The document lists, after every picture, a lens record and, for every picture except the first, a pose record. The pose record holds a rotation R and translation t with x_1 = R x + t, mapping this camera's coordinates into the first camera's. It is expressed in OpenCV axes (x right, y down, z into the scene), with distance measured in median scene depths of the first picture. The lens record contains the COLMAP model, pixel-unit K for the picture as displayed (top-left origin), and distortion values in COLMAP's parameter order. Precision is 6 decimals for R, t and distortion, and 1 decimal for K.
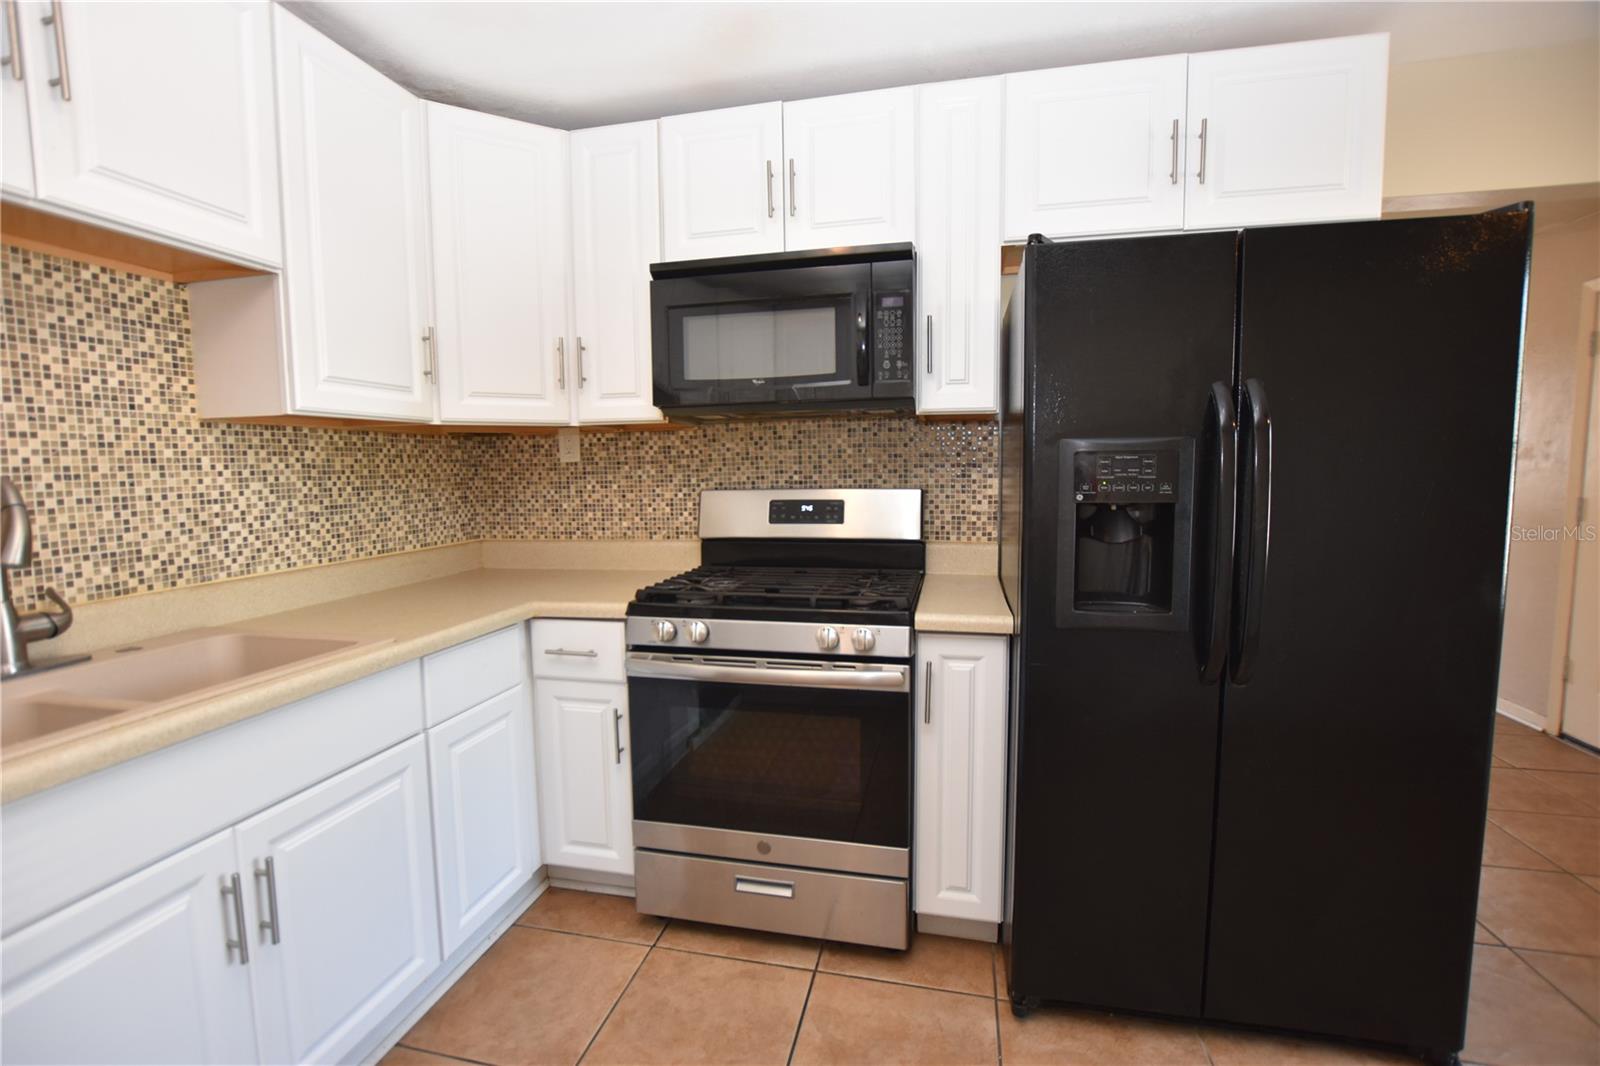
lens RADIAL K [[713.8, 0, 792.9], [0, 713.8, 533.3], [0, 0, 1]] dist [-0.037849, 0.007472]
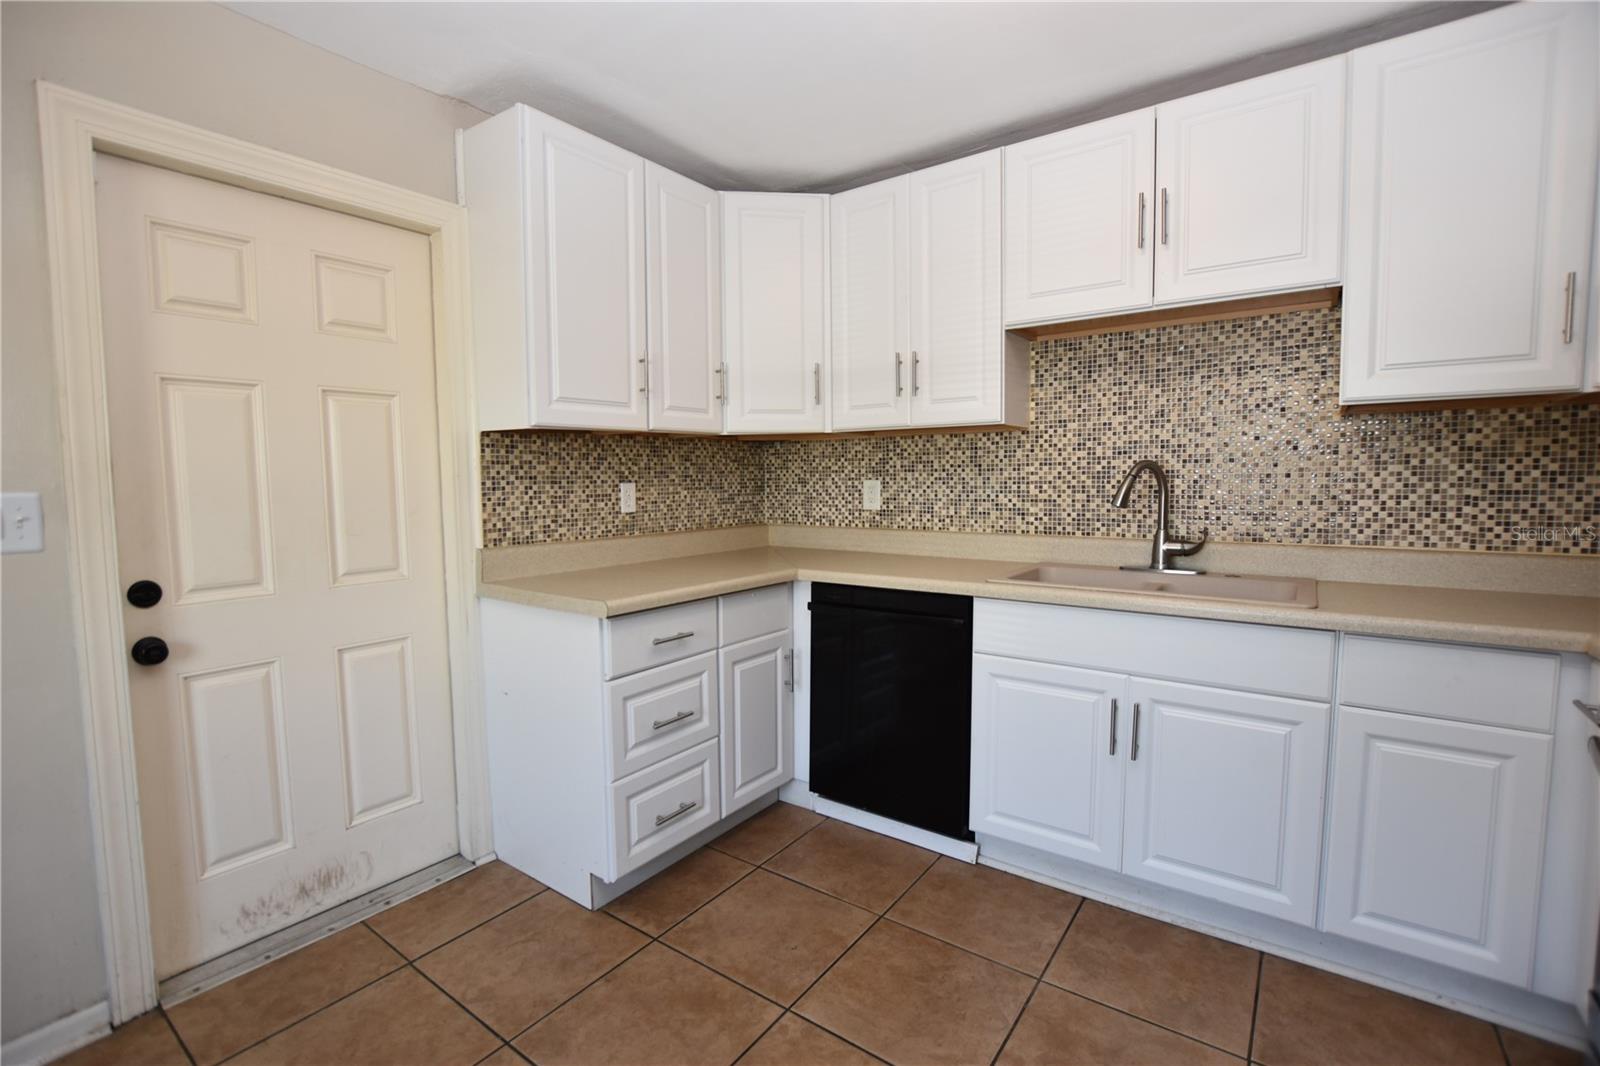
lens RADIAL K [[713.8, 0, 792.9], [0, 713.8, 533.3], [0, 0, 1]] dist [-0.037849, 0.007472]
pose [[-0.396338, 0.090290, -0.913654, 0.612518], [-0.066941, 0.989662, 0.126840, -0.040425], [0.915661, 0.111433, -0.386196, 0.551743]]
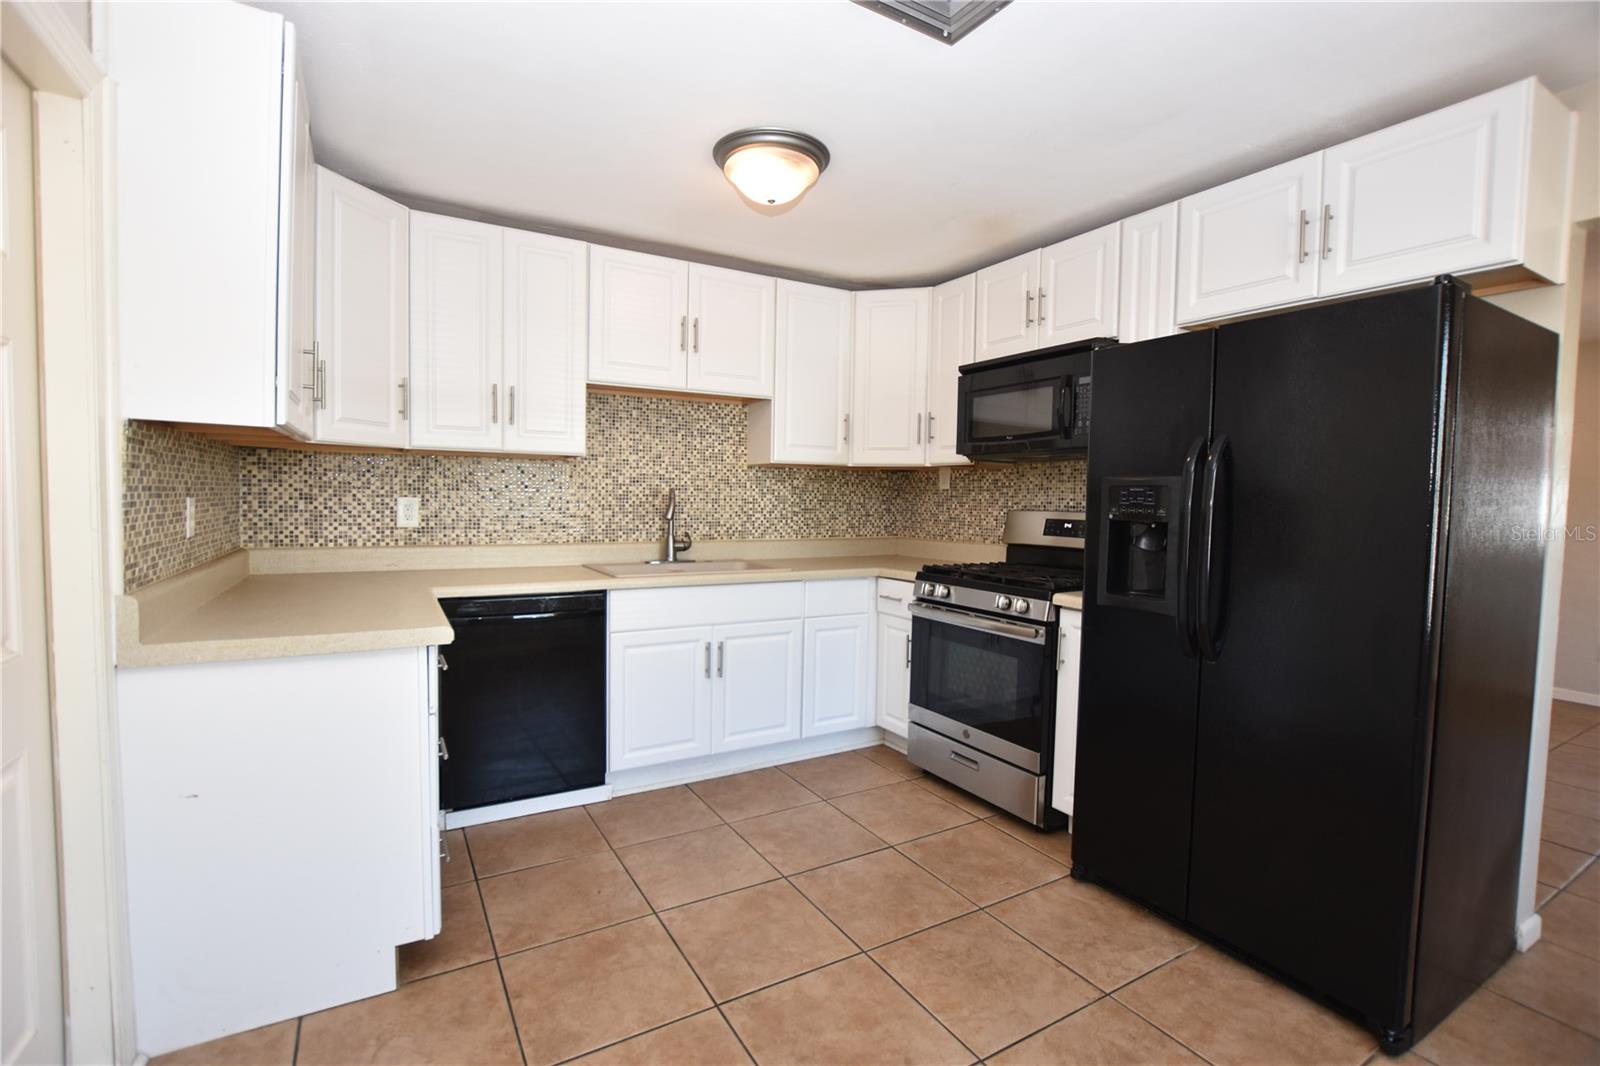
lens RADIAL K [[713.8, 0, 792.9], [0, 713.8, 533.3], [0, 0, 1]] dist [-0.037849, 0.007472]
pose [[0.687561, 0.061612, -0.723508, 0.797476], [-0.091818, 0.995773, -0.002459, 0.038538], [0.720298, 0.068122, 0.690311, -0.390469]]
